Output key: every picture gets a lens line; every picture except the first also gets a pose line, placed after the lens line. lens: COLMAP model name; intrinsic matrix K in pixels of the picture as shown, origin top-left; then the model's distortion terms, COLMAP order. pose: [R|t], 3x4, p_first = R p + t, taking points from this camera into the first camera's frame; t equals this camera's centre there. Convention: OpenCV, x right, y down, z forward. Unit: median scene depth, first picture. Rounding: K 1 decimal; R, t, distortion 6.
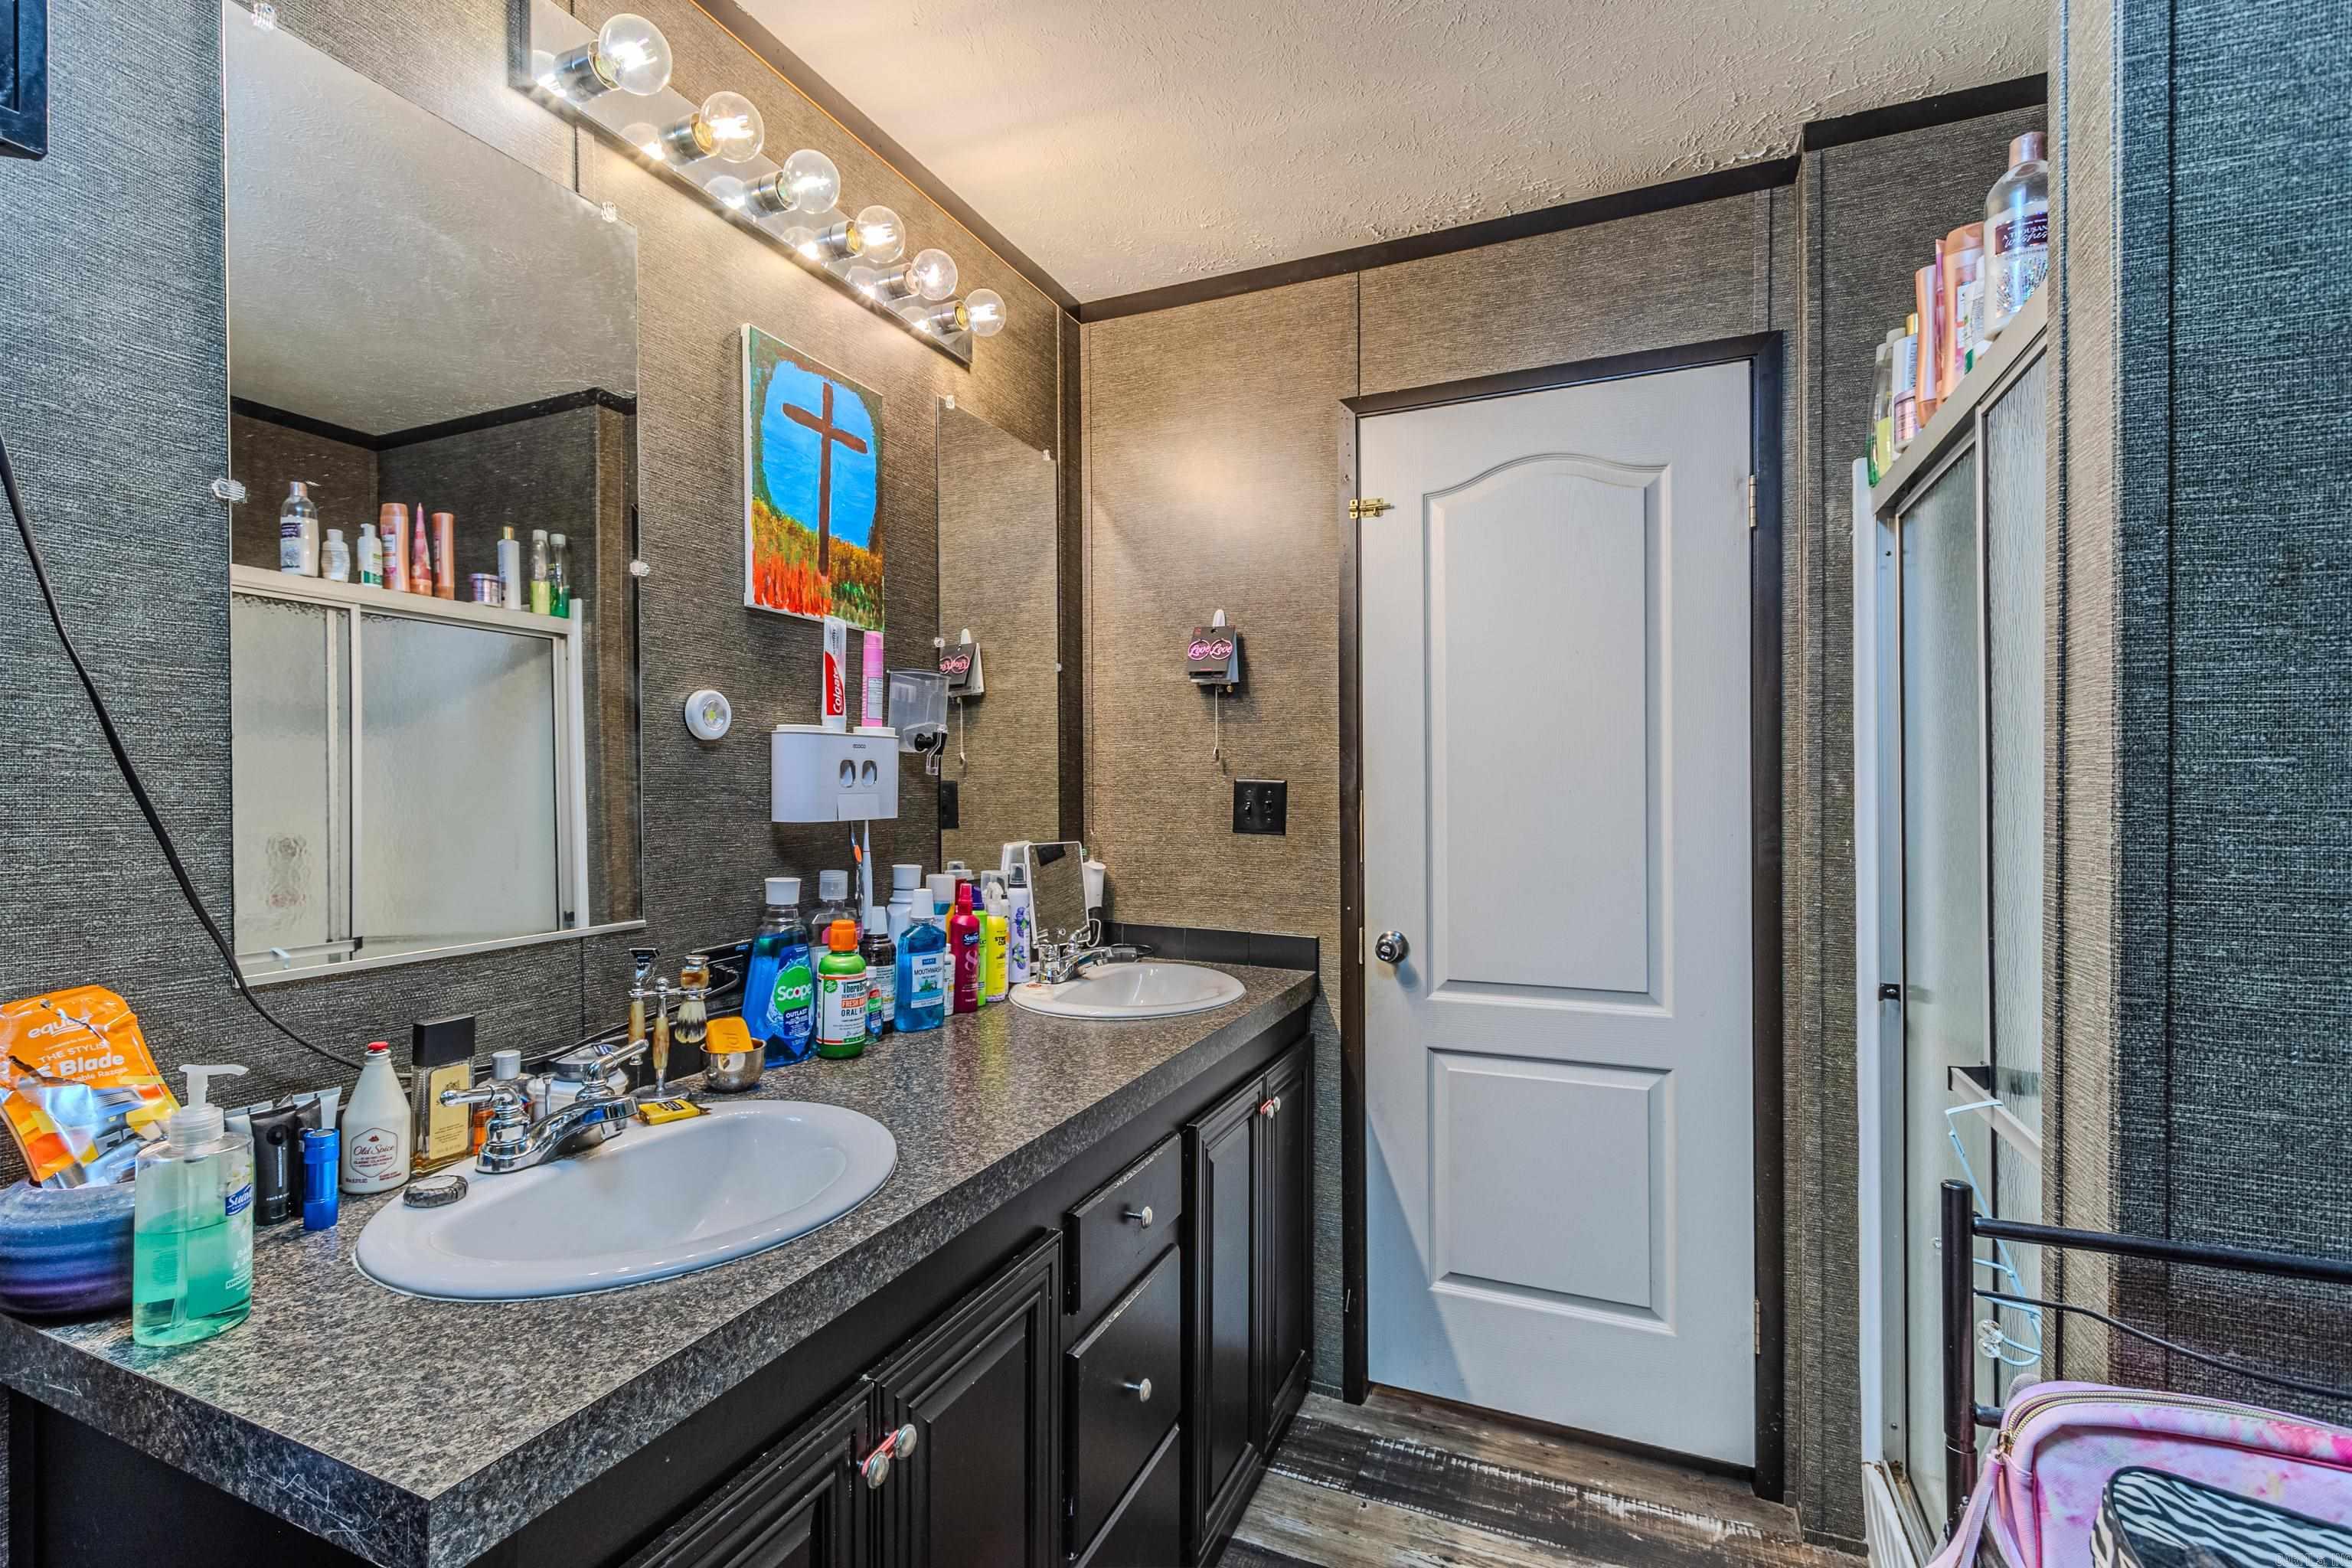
lens RADIAL K [[1058.2, 0, 1166.2], [0, 1058.2, 785.5], [0, 0, 1]] dist [0.002419, 0.000256]
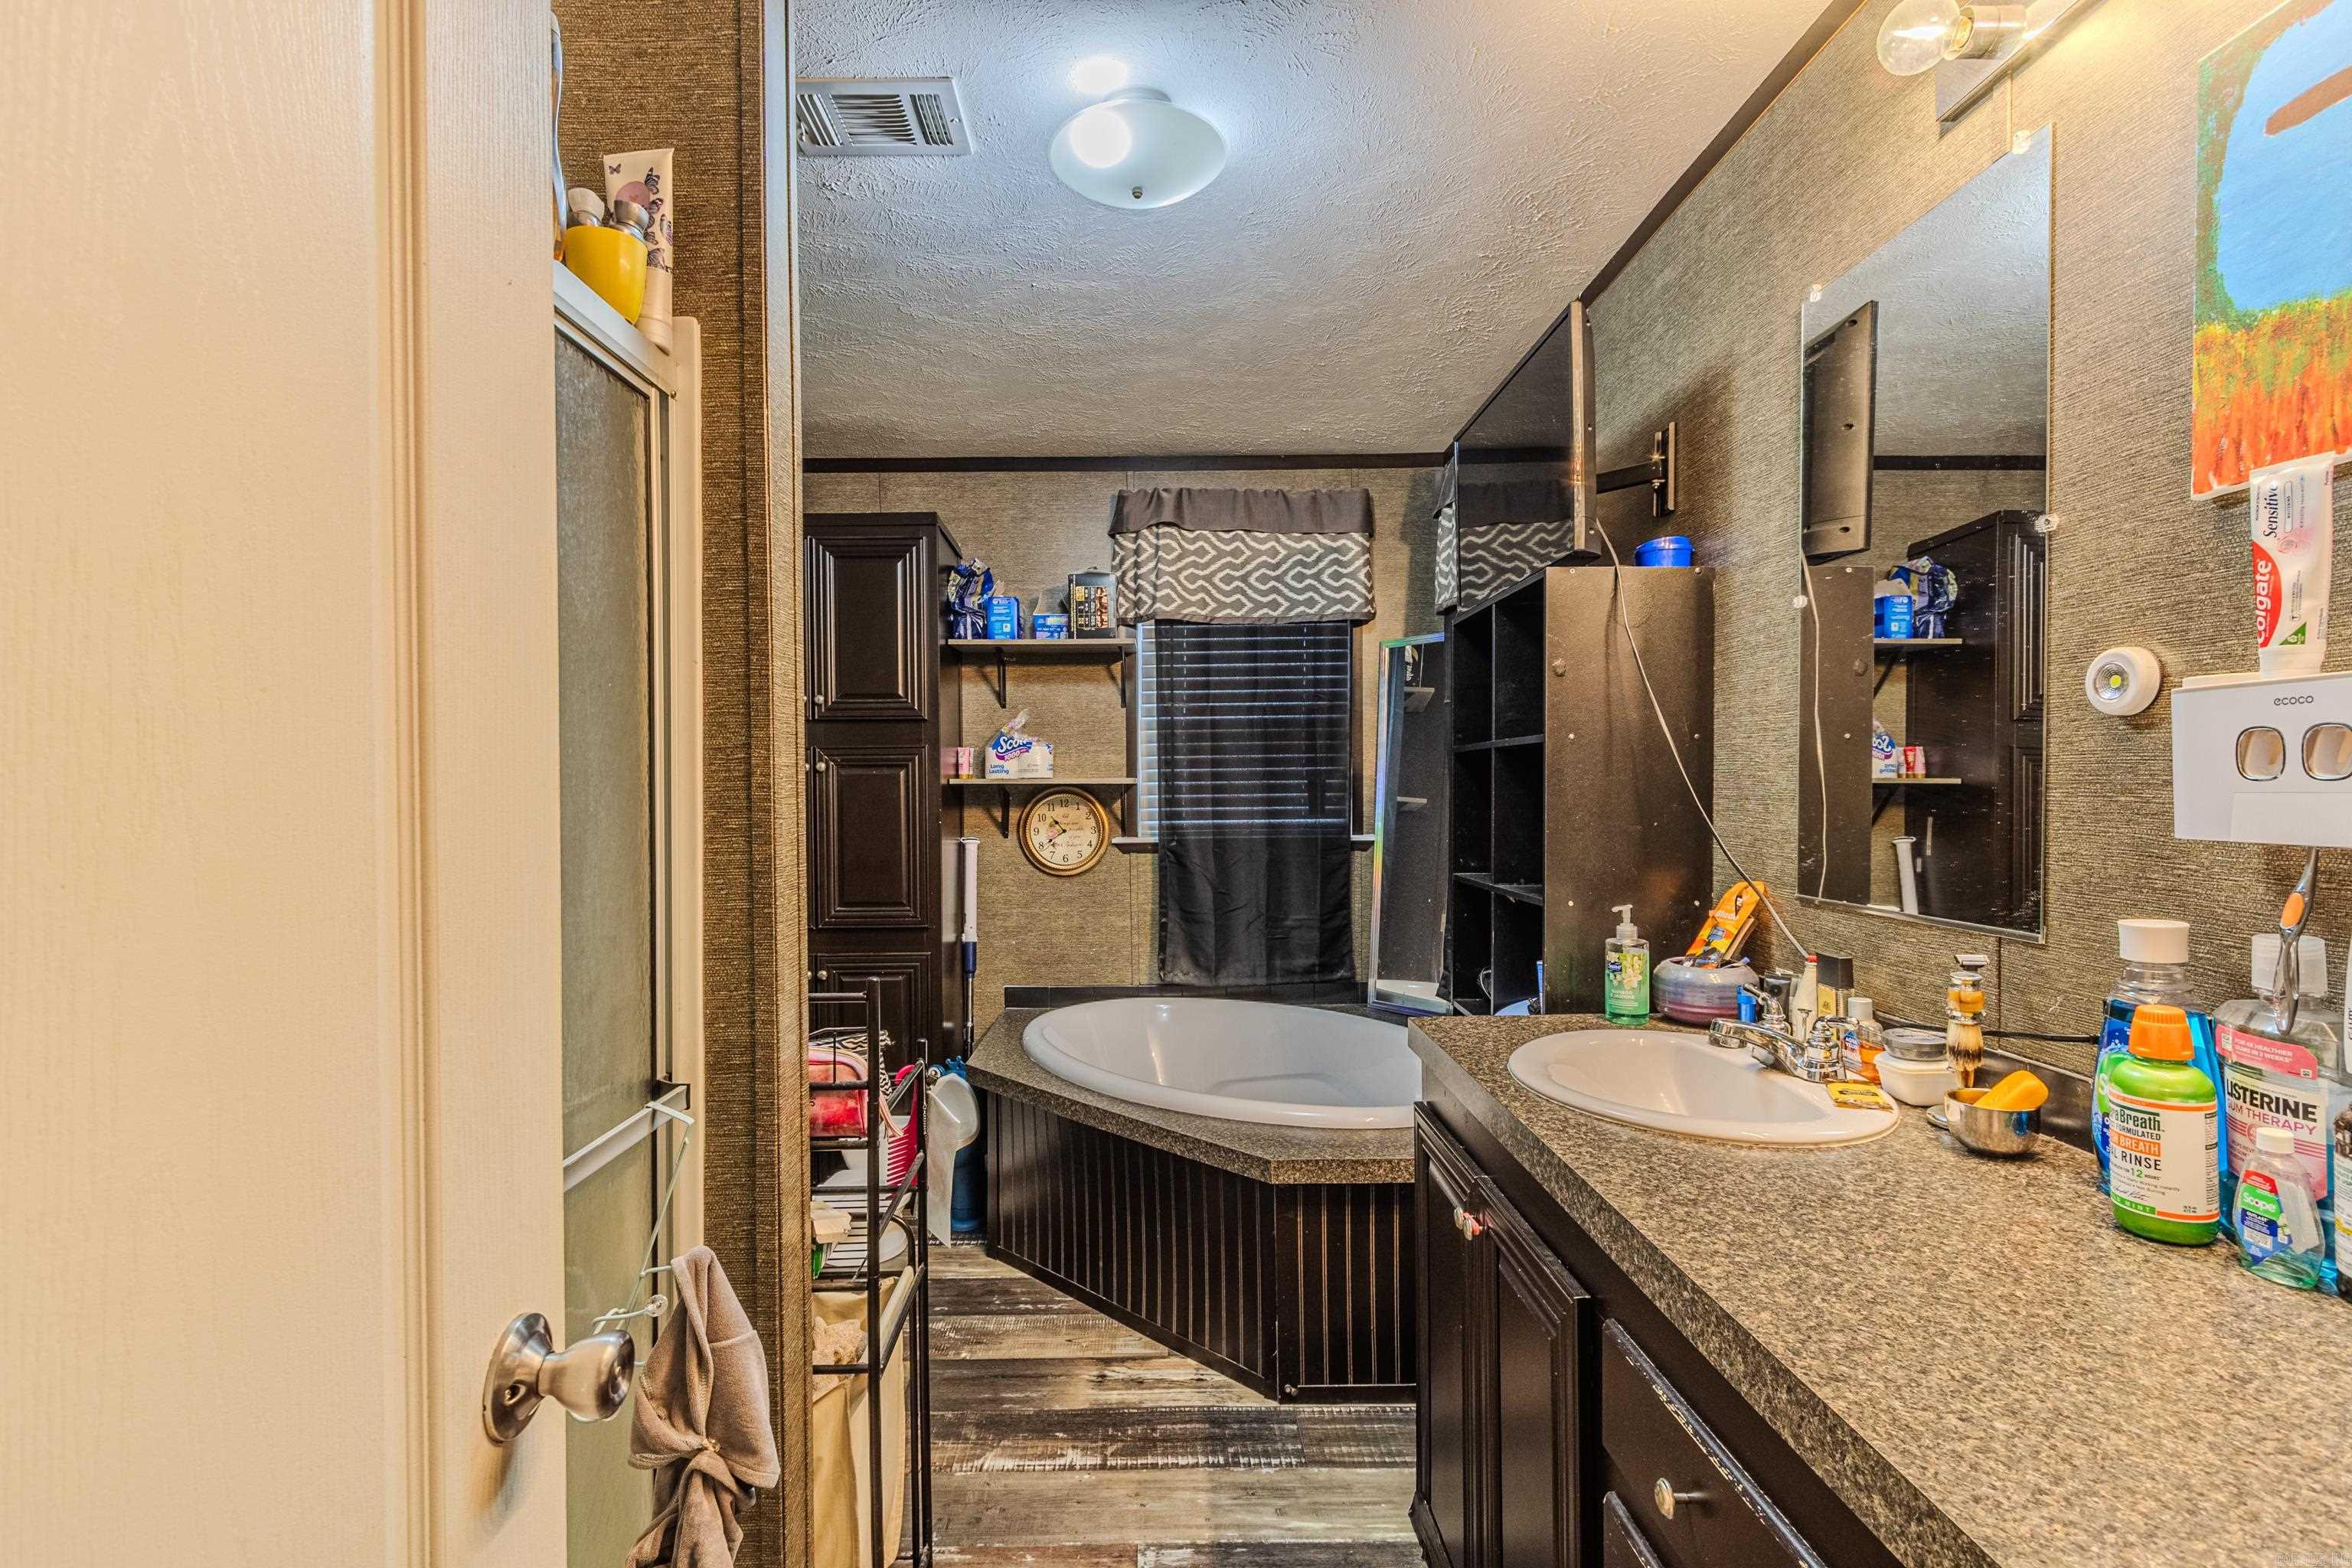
lens RADIAL K [[1058.2, 0, 1170.6], [0, 1058.2, 783.4], [0, 0, 1]] dist [0.002419, 0.000256]
pose [[-0.909877, 0.015799, -0.414577, 0.737828], [0.012189, 0.999861, 0.011352, -0.018021], [0.414699, 0.005275, -0.909943, 1.932446]]
